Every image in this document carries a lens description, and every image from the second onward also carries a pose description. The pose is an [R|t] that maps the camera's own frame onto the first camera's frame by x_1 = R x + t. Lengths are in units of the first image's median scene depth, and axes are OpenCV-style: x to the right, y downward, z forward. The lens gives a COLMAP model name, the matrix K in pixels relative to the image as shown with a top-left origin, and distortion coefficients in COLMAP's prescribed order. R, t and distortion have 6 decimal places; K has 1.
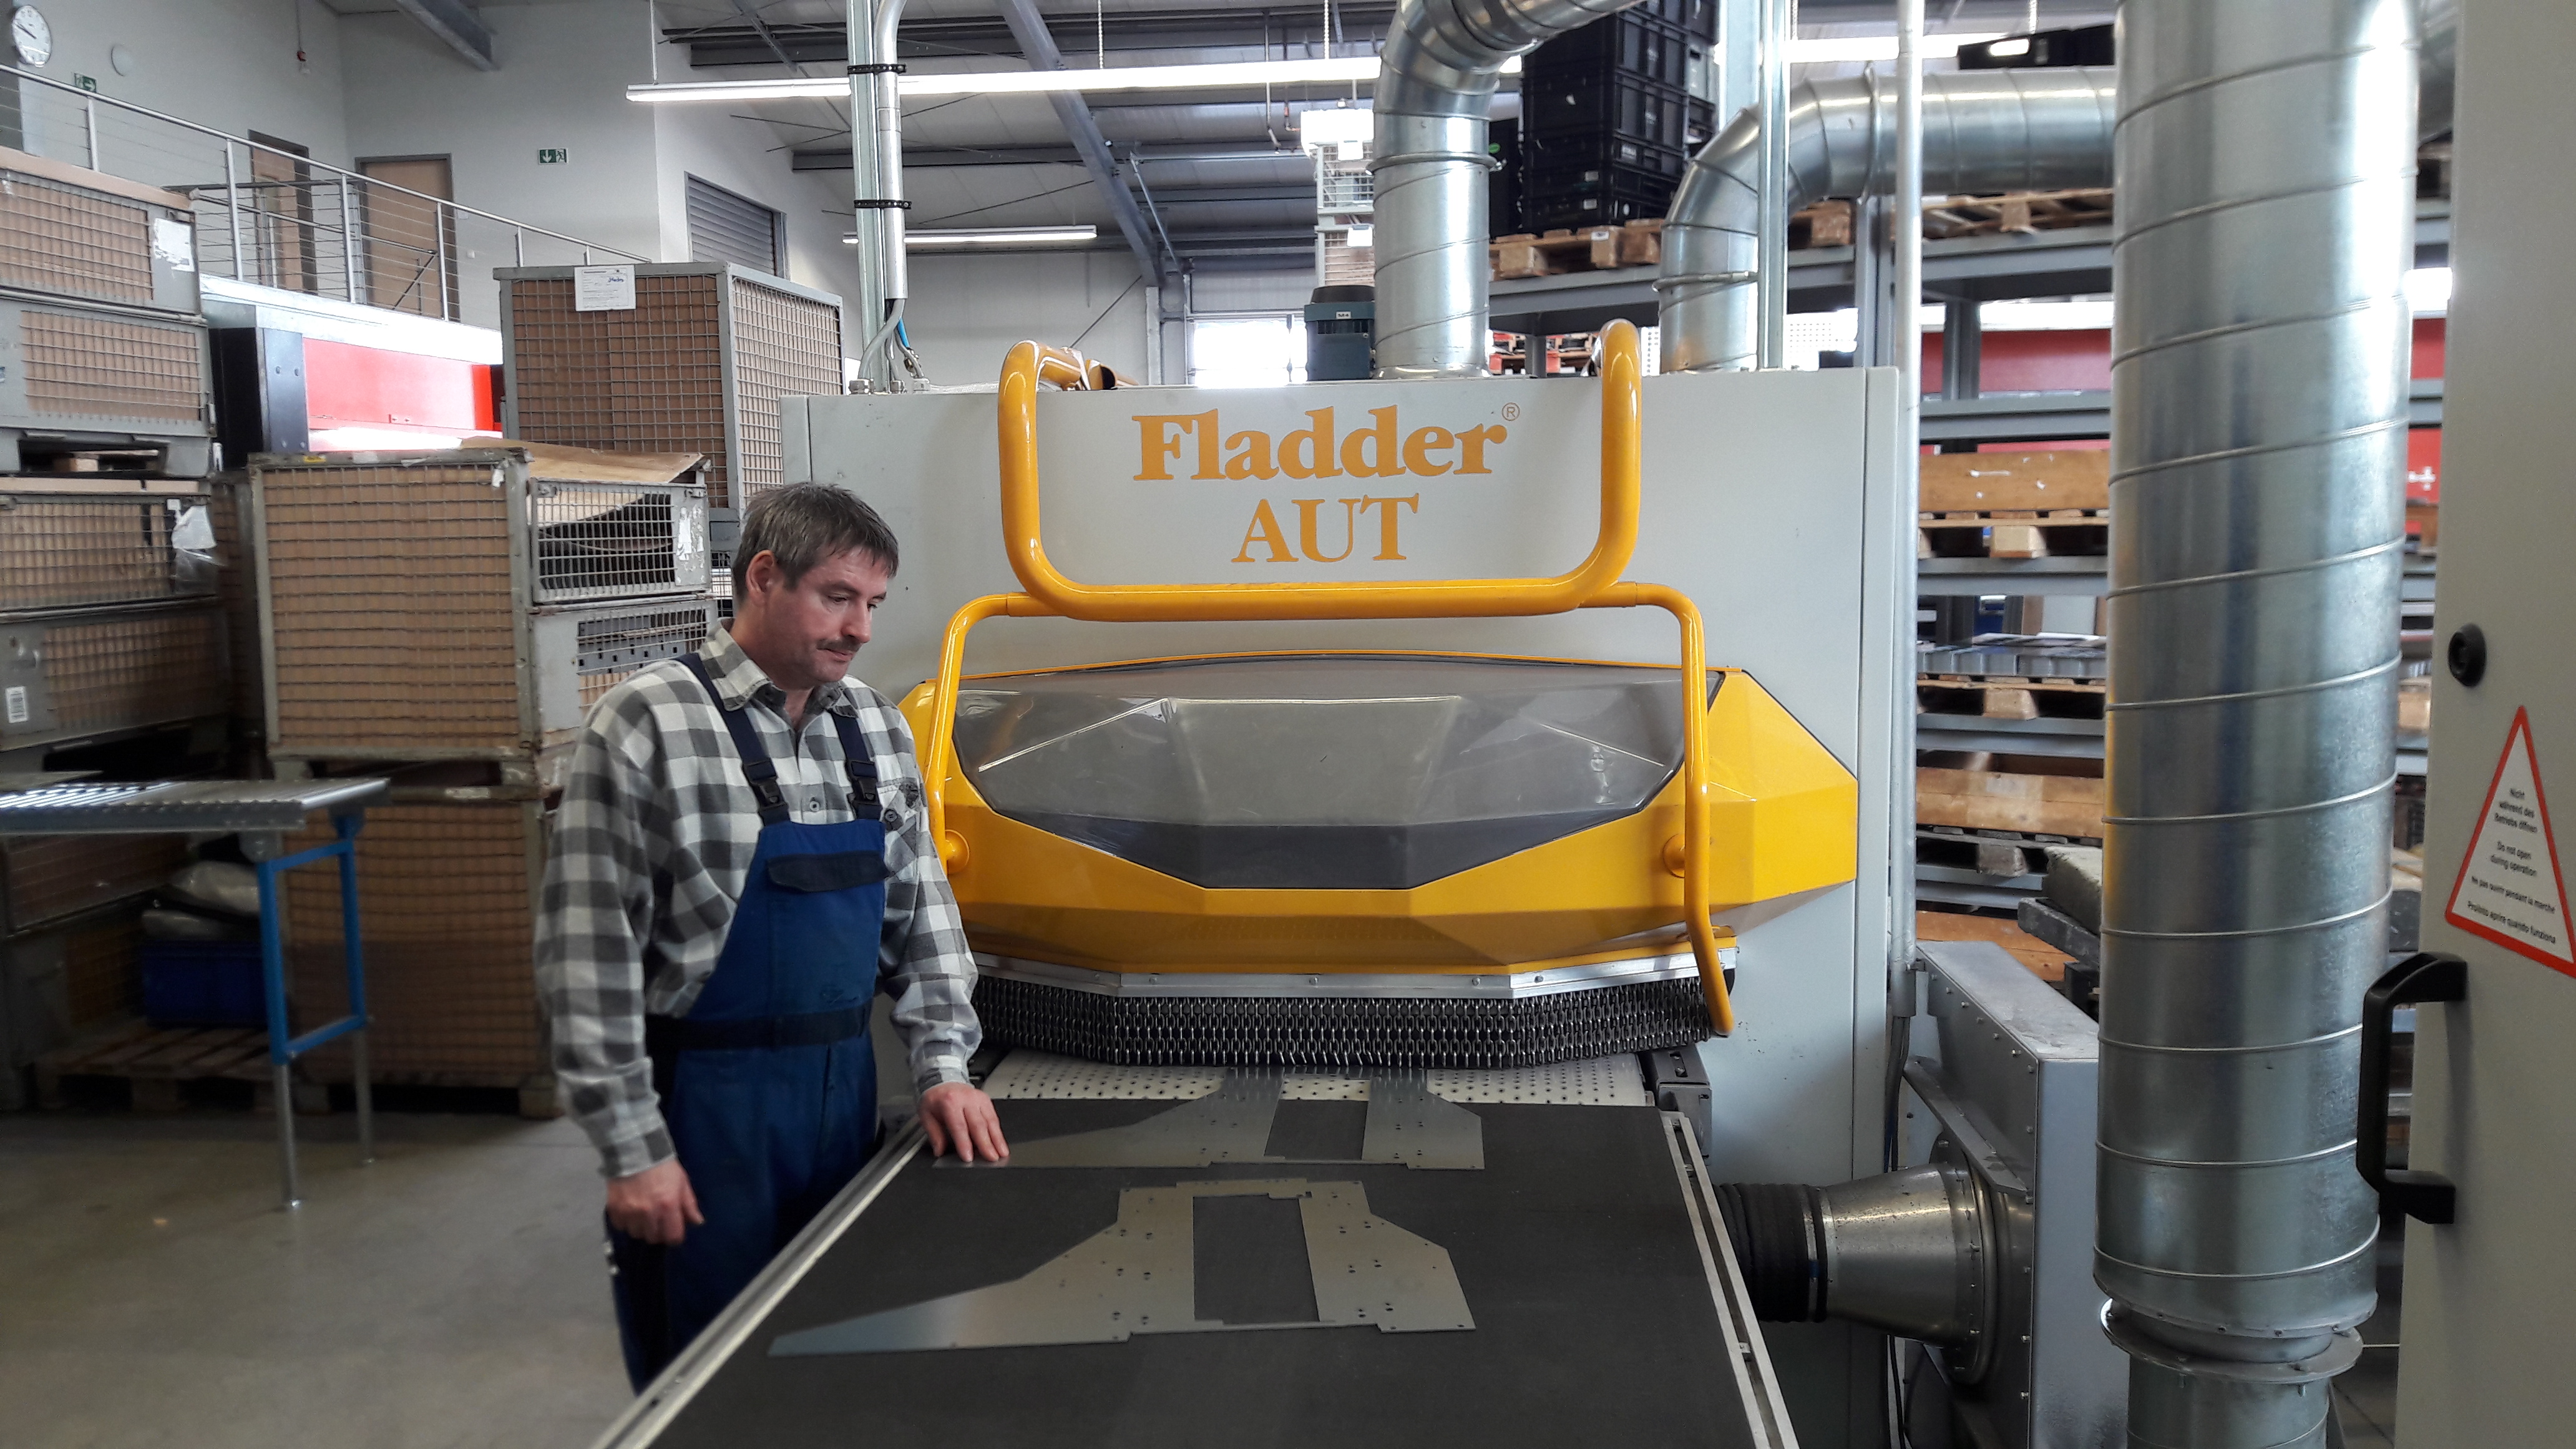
lens RADIAL K [[2122.6, 0, 1285.9], [0, 2122.6, 738.9], [0, 0, 1]] dist [-0.011649, -0.004121]
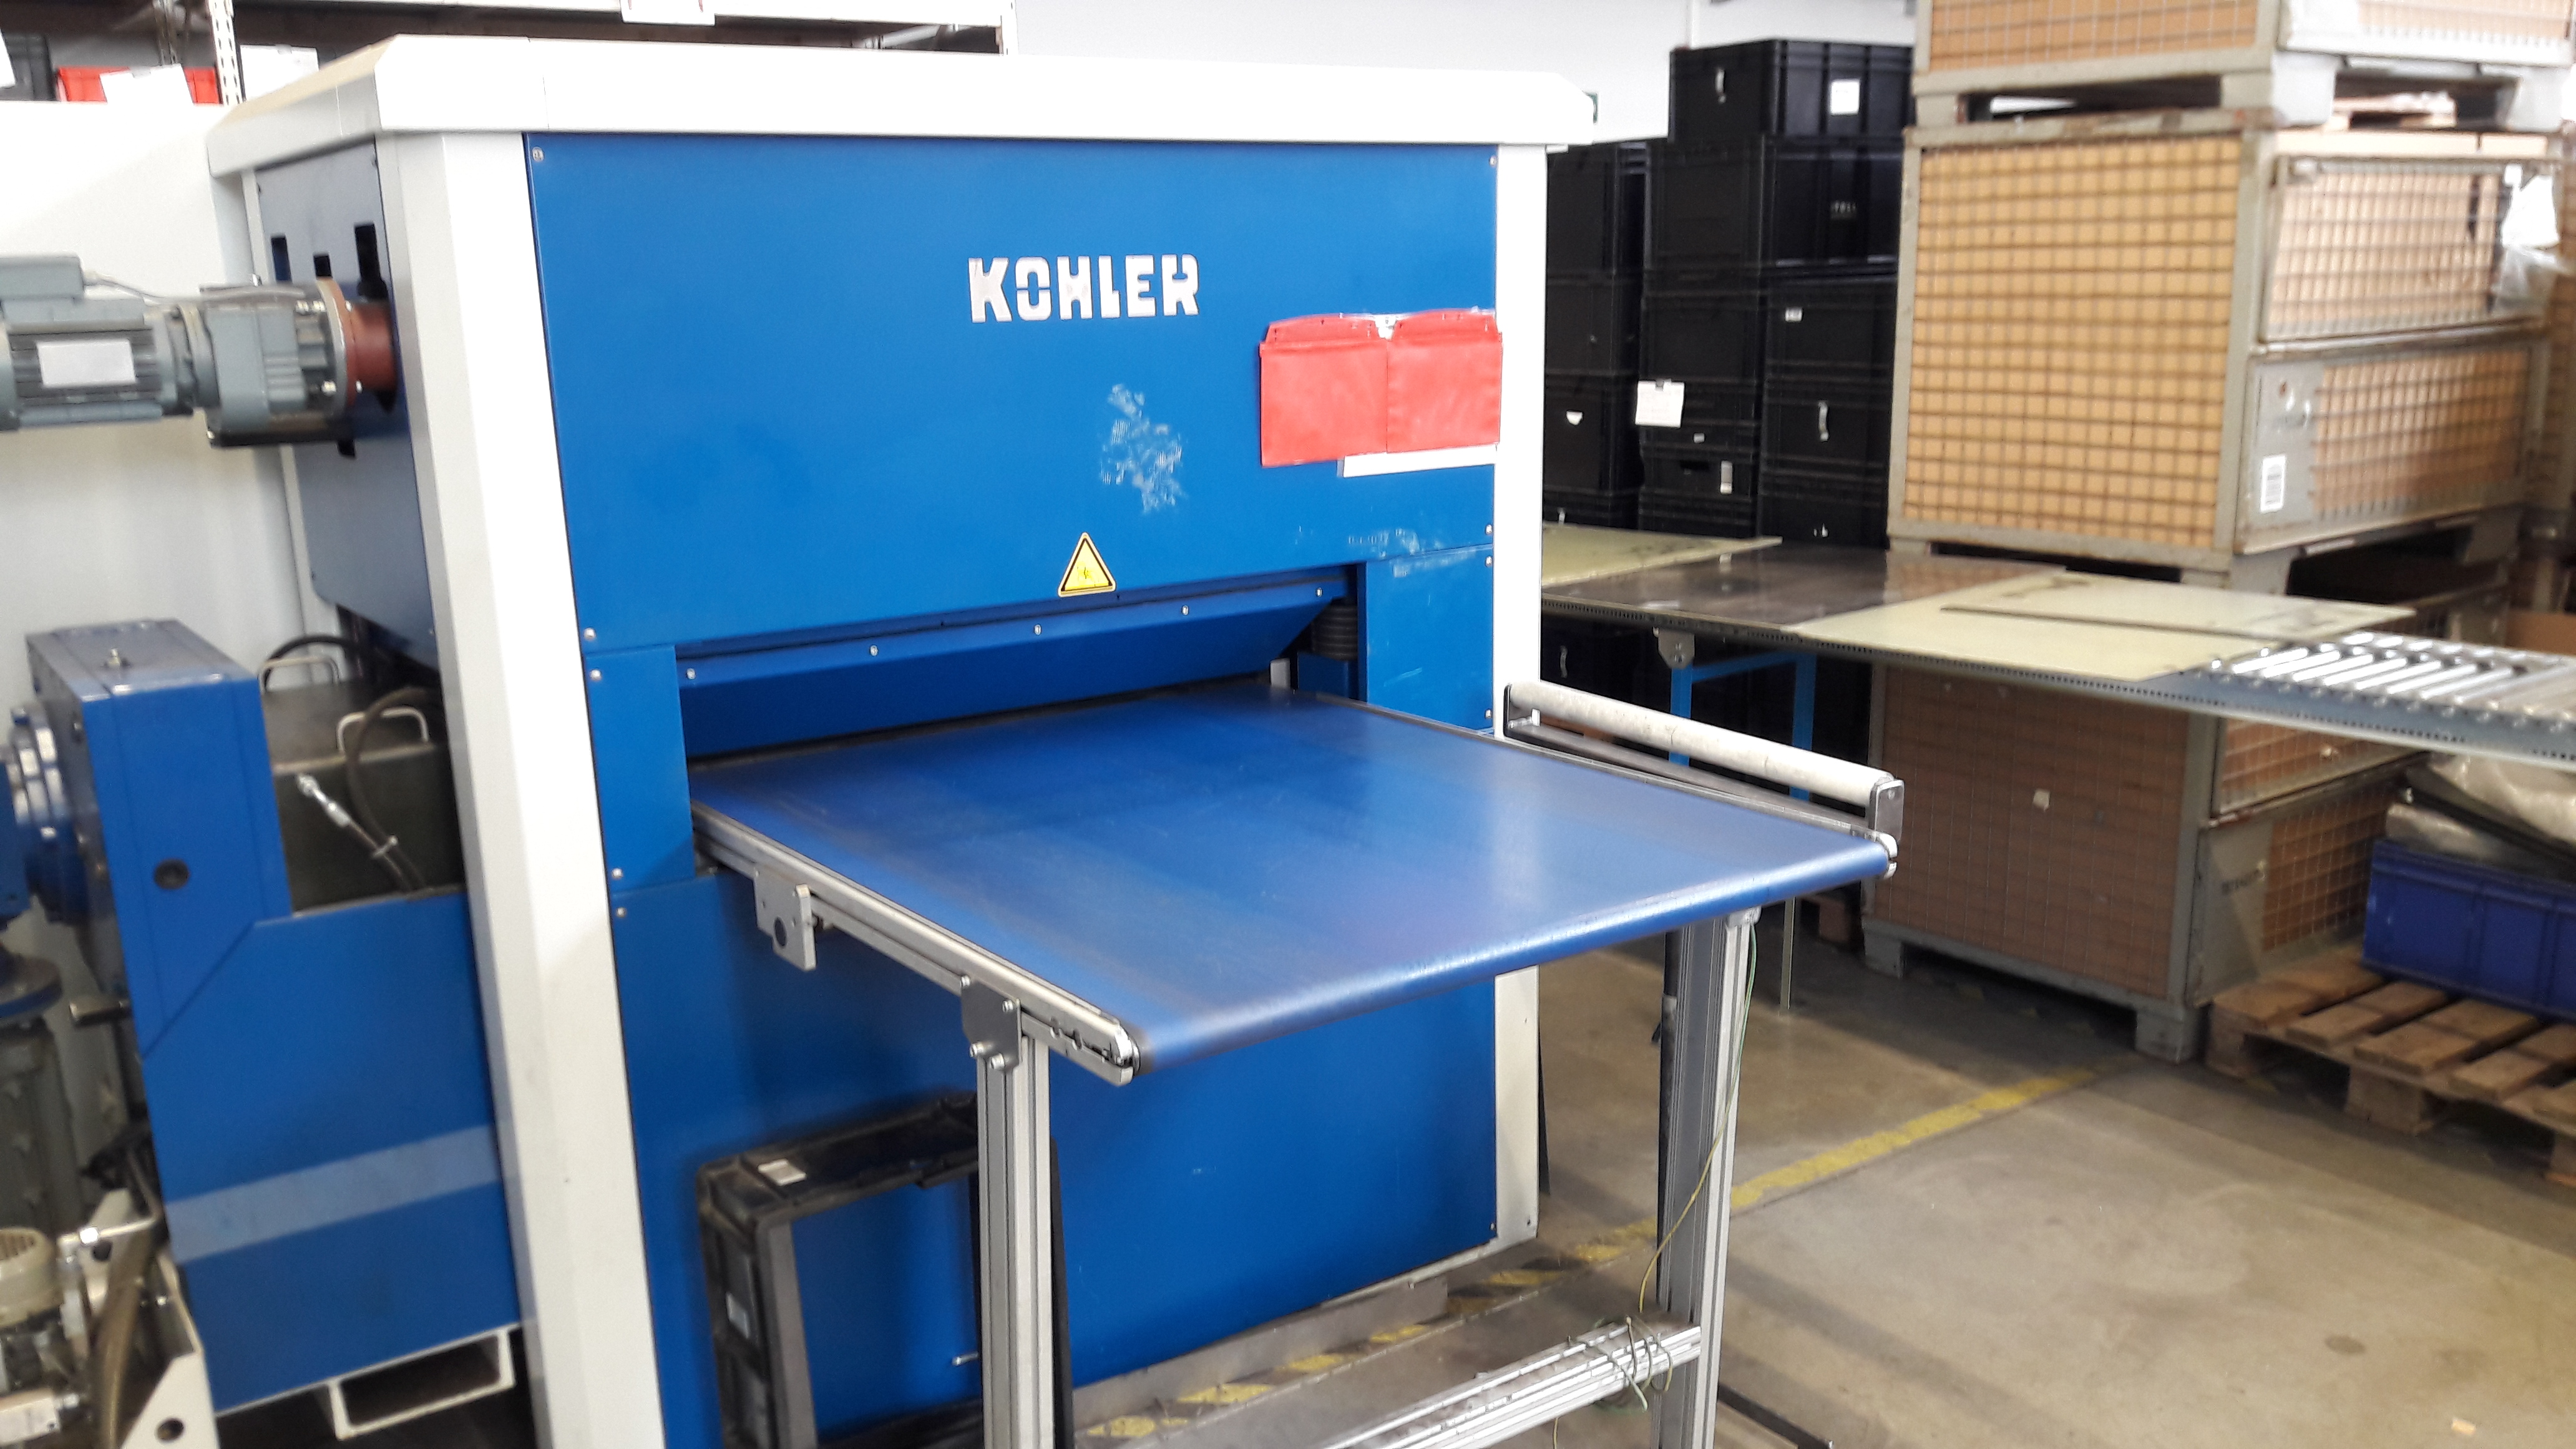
lens RADIAL K [[2122.6, 0, 1282.2], [0, 2122.6, 729.3], [0, 0, 1]] dist [-0.011649, -0.004121]
pose [[0.650742, 0.185090, -0.736395, -0.284240], [-0.076732, 0.980900, 0.178737, -0.033727], [0.755412, -0.059807, 0.652515, 0.309529]]
